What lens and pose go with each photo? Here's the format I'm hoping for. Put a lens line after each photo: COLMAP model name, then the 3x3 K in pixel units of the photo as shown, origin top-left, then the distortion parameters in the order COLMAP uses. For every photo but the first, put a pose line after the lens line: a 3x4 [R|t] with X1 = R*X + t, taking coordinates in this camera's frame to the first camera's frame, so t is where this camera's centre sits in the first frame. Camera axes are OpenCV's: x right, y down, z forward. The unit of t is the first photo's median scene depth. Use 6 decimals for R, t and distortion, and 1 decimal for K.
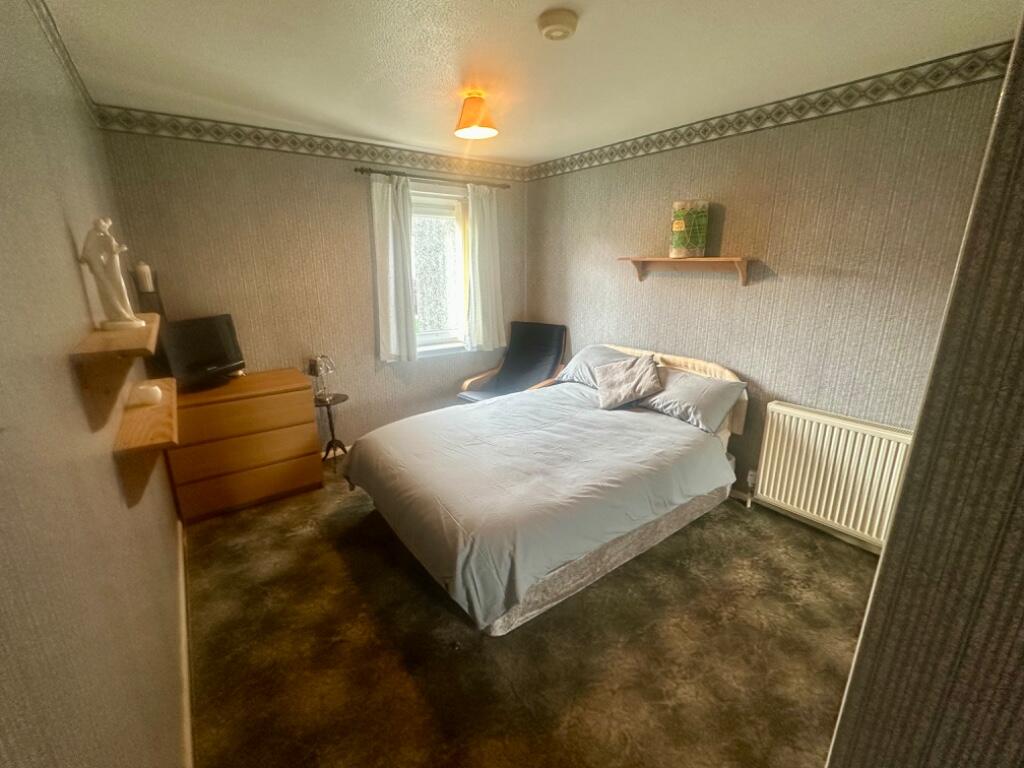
lens RADIAL K [[446.8, 0, 511.4], [0, 446.8, 383.3], [0, 0, 1]] dist [-0.003758, -0.000300]
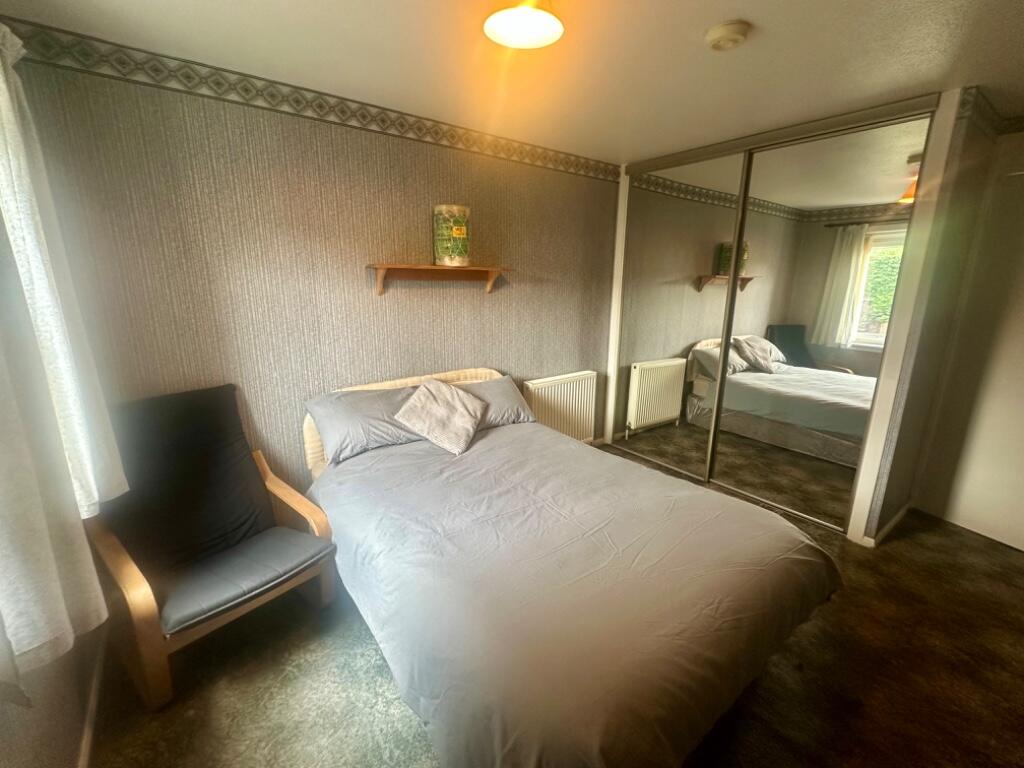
lens RADIAL K [[446.8, 0, 509.4], [0, 446.8, 382.0], [0, 0, 1]] dist [-0.003758, -0.000300]
pose [[-0.025821, -0.224732, 0.974078, -0.573368], [0.256080, 0.940403, 0.223751, -0.229015], [-0.966311, 0.255220, 0.033267, 0.901822]]
